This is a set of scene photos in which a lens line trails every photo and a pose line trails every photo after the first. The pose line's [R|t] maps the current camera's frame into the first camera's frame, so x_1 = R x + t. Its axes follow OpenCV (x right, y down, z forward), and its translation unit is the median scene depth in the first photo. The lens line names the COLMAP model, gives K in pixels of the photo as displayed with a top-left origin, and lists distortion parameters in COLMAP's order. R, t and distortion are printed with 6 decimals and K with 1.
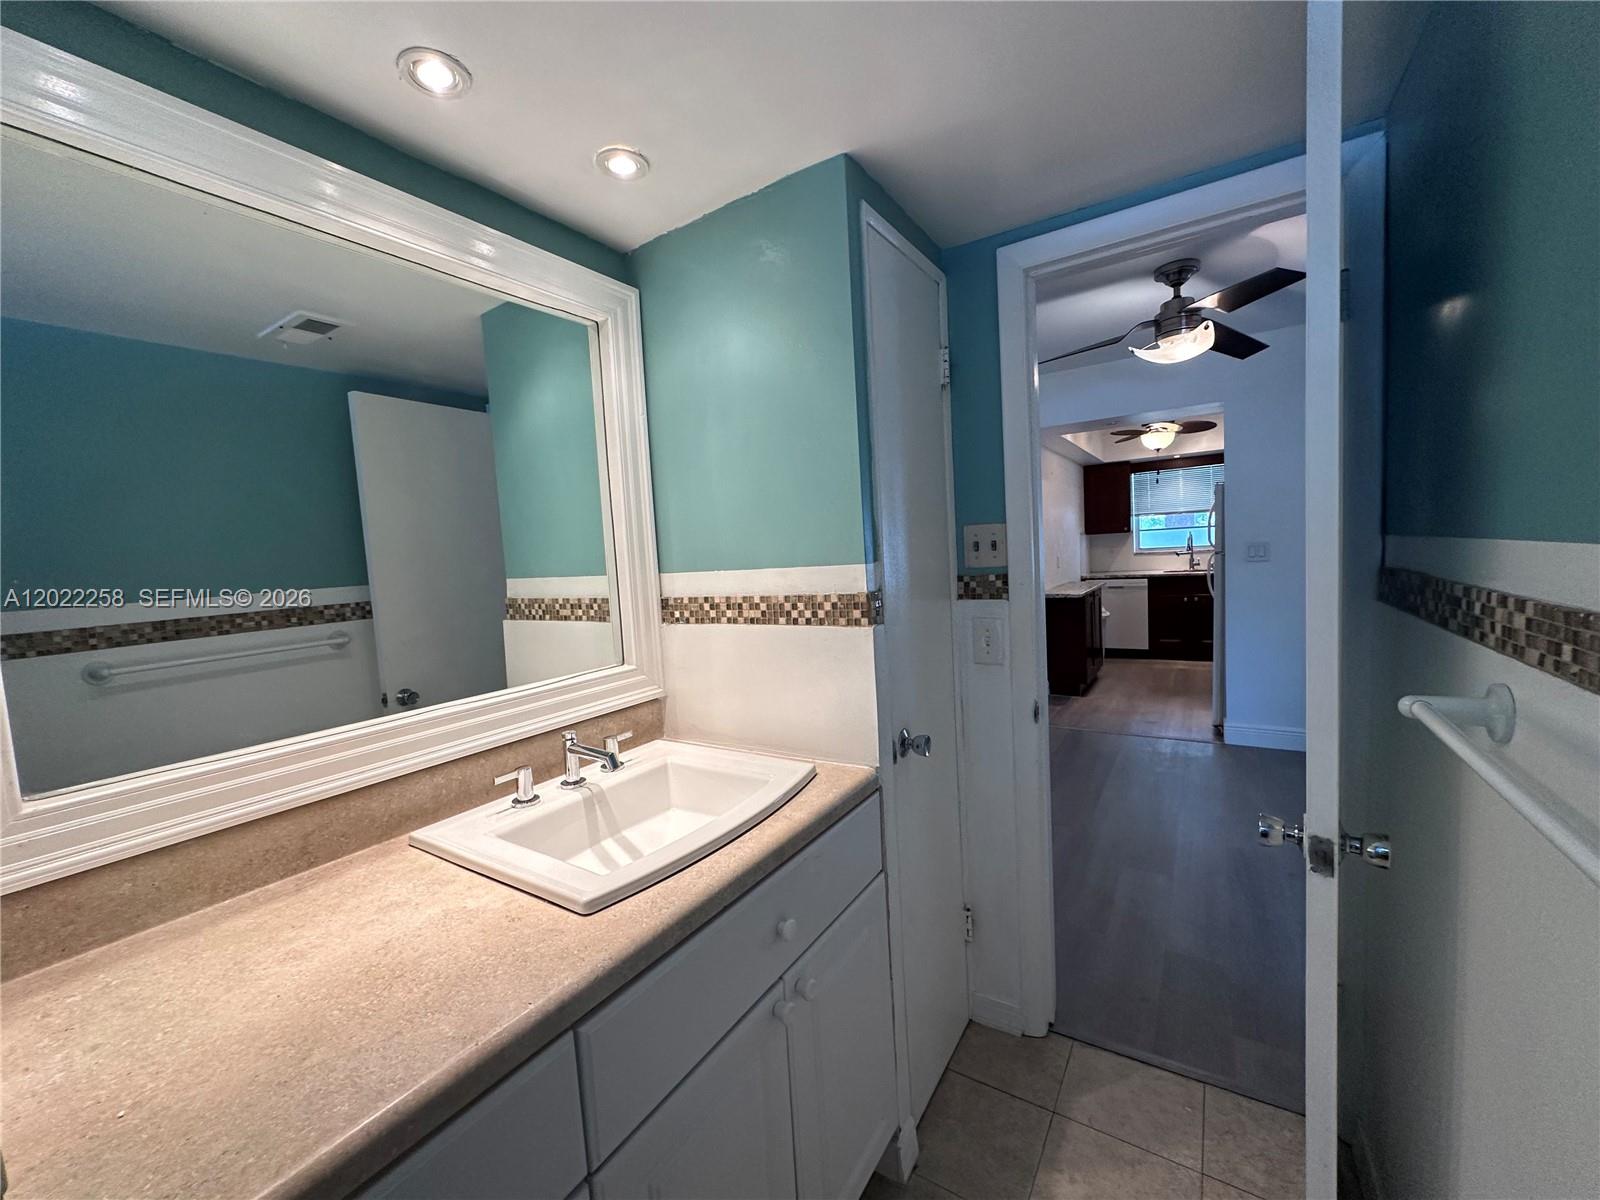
lens RADIAL K [[631.8, 0, 800.0], [0, 631.8, 600.0], [0, 0, 1]] dist [-0.009074, 0.001111]
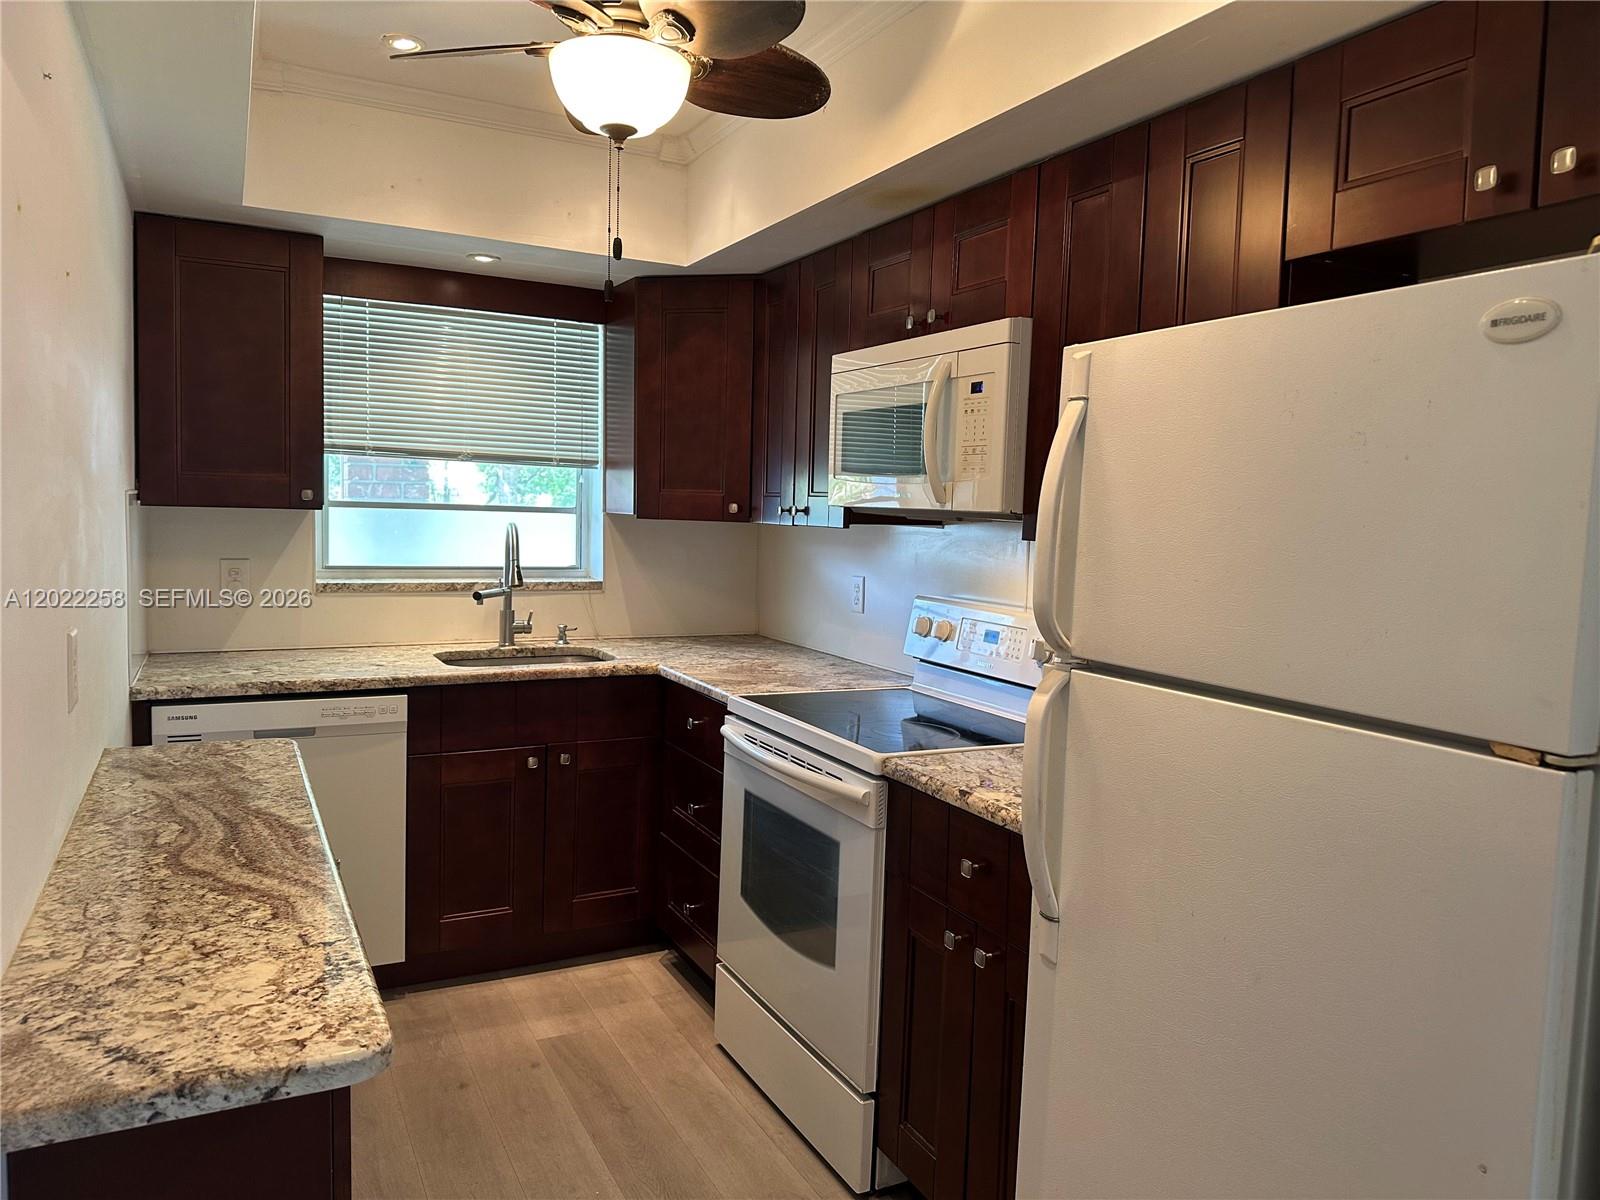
lens RADIAL K [[1111.8, 0, 802.8], [0, 1111.8, 578.0], [0, 0, 1]] dist [0.004319, -0.083858]
pose [[0.496091, 0.013999, 0.868158, 0.227676], [0.010962, 0.999689, -0.022384, -0.068048], [-0.868202, 0.020621, 0.495783, 0.611552]]
